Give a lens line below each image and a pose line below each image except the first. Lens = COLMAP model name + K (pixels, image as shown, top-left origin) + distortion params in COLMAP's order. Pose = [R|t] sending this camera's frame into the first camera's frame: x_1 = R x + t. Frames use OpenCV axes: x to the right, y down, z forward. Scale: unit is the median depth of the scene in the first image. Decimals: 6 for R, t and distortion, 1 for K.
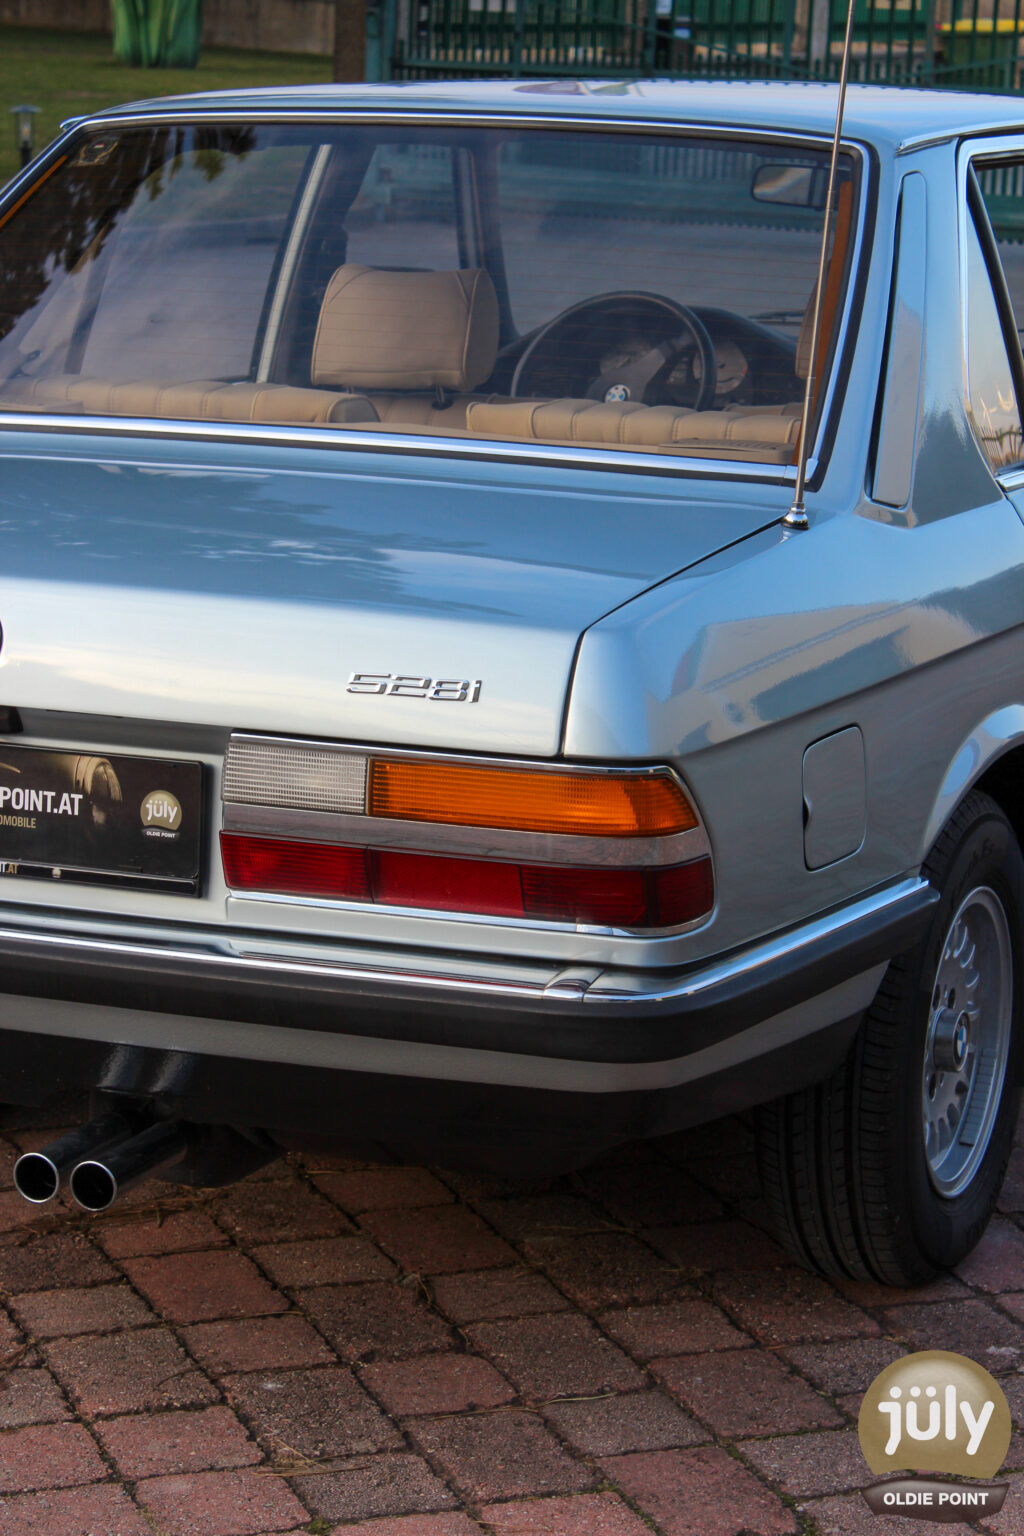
lens RADIAL K [[3662.6, 0, 501.1], [0, 3662.6, 779.6], [0, 0, 1]] dist [0.109358, 0.000000]
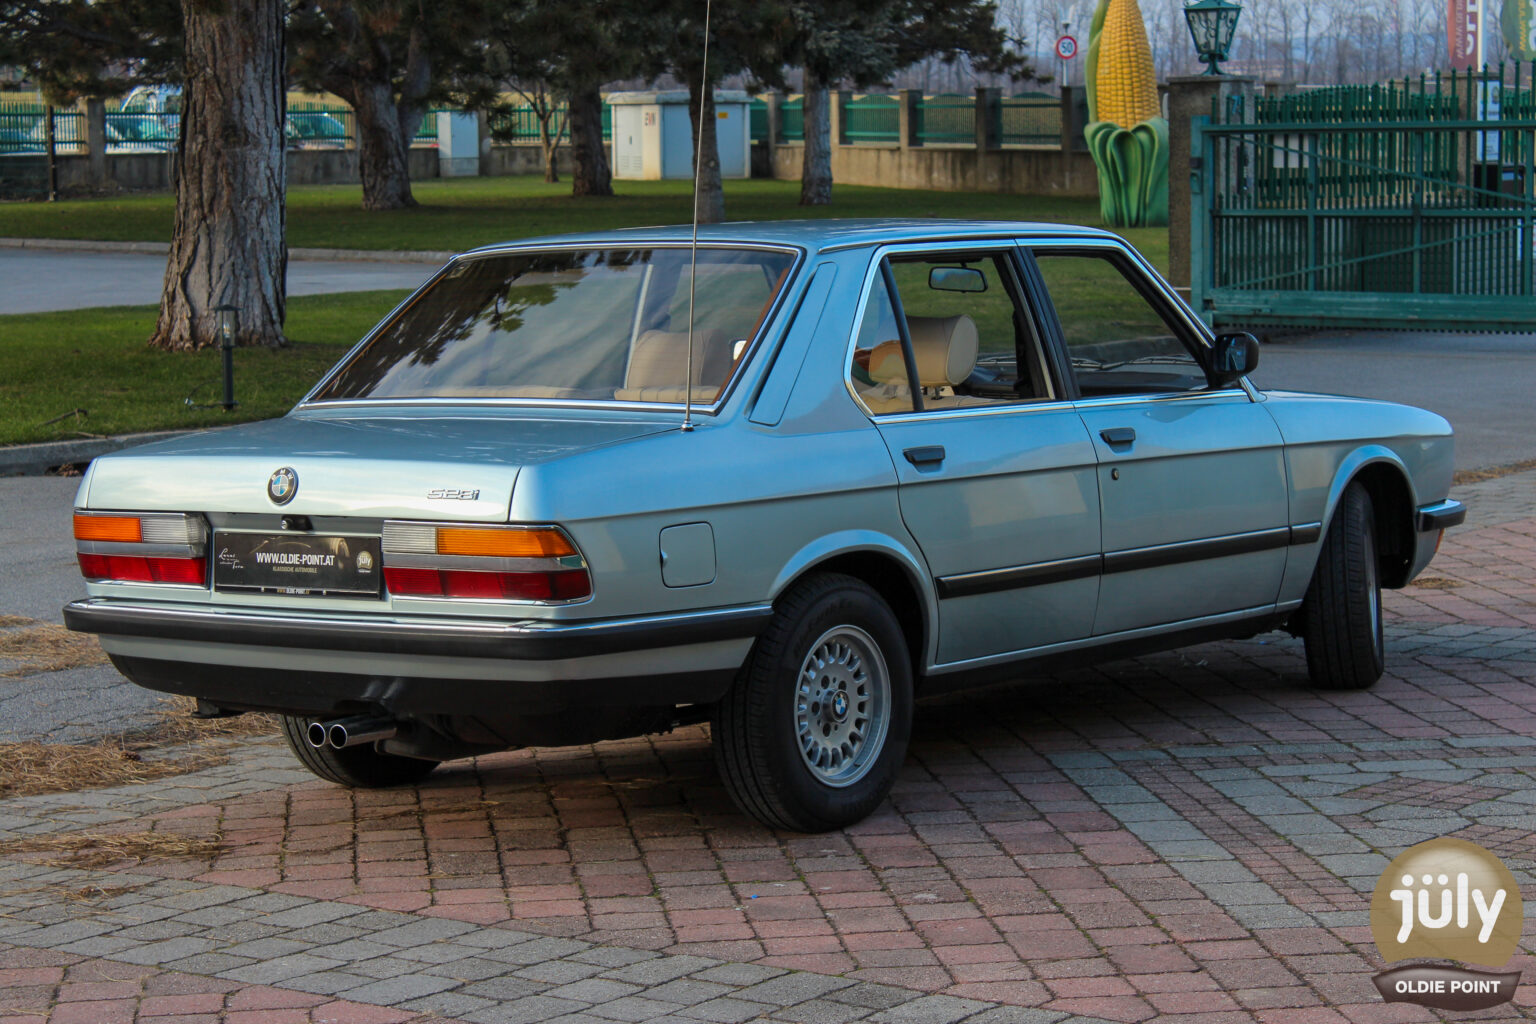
lens RADIAL K [[3662.6, 0, 770.9], [0, 3662.6, 508.0], [0, 0, 1]] dist [0.109358, 0.000000]
pose [[0.968839, -0.026543, -0.246263, 0.679397], [-0.002149, 0.993303, -0.115516, 0.228716], [0.247680, 0.112445, 0.962294, -1.043588]]
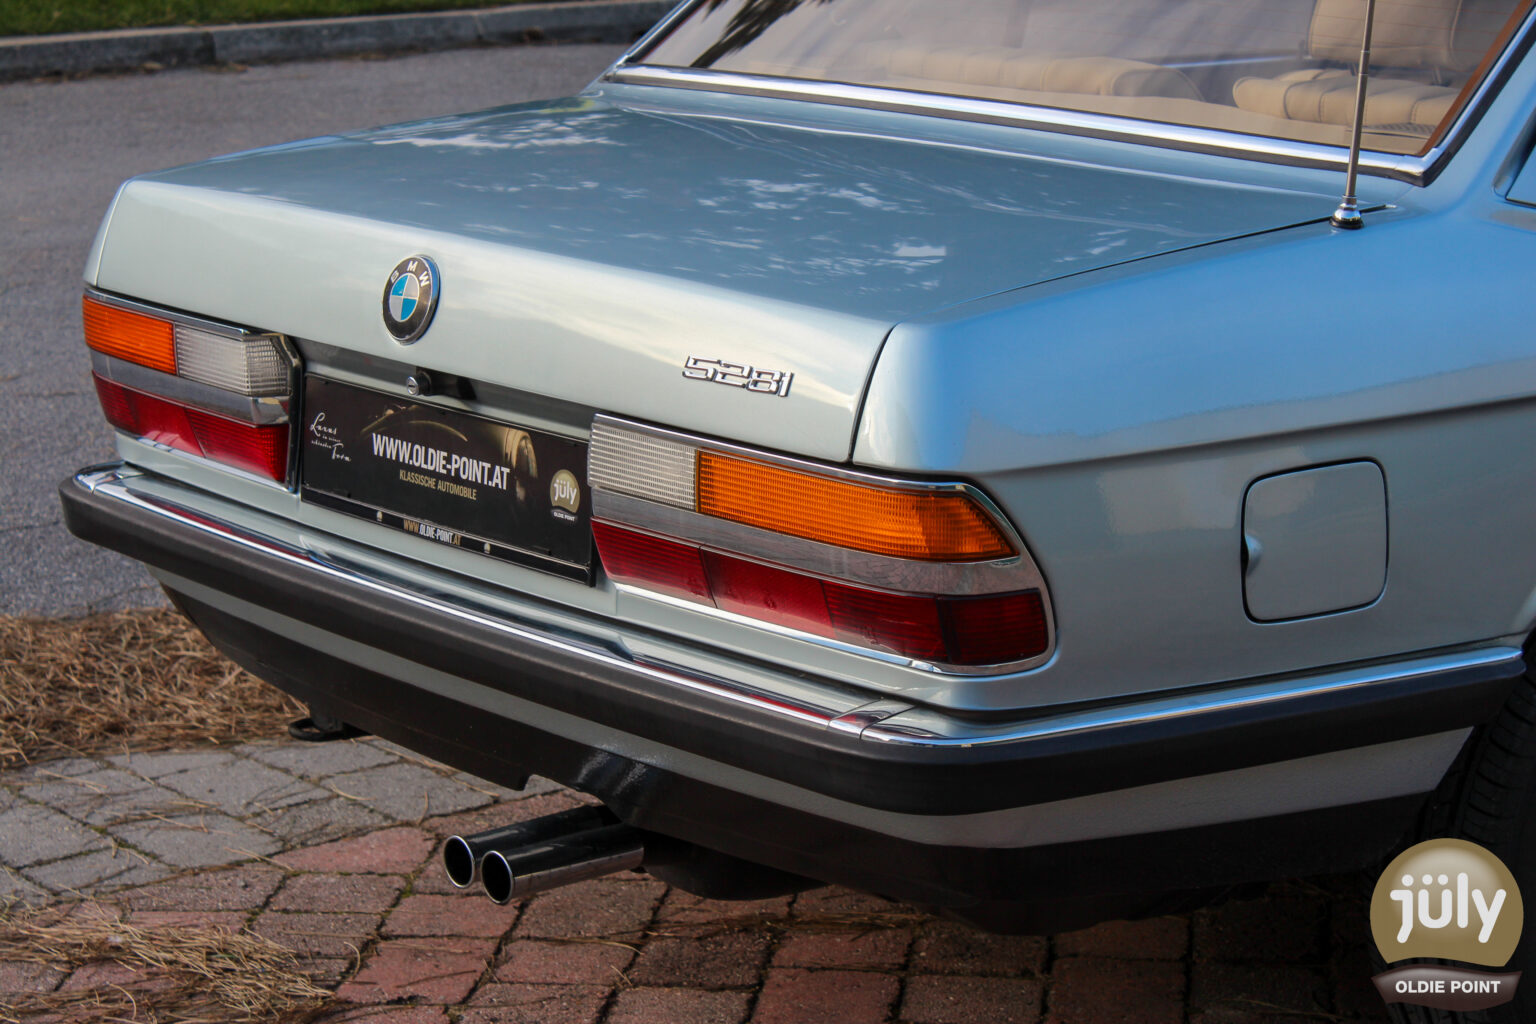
lens RADIAL K [[3662.6, 0, 765.0], [0, 3662.6, 517.2], [0, 0, 1]] dist [0.109358, 0.000000]
pose [[0.883613, 0.082798, -0.460840, 0.388756], [-0.076705, 0.996541, 0.031971, -0.019039], [0.461893, 0.007099, 0.886907, 0.184774]]
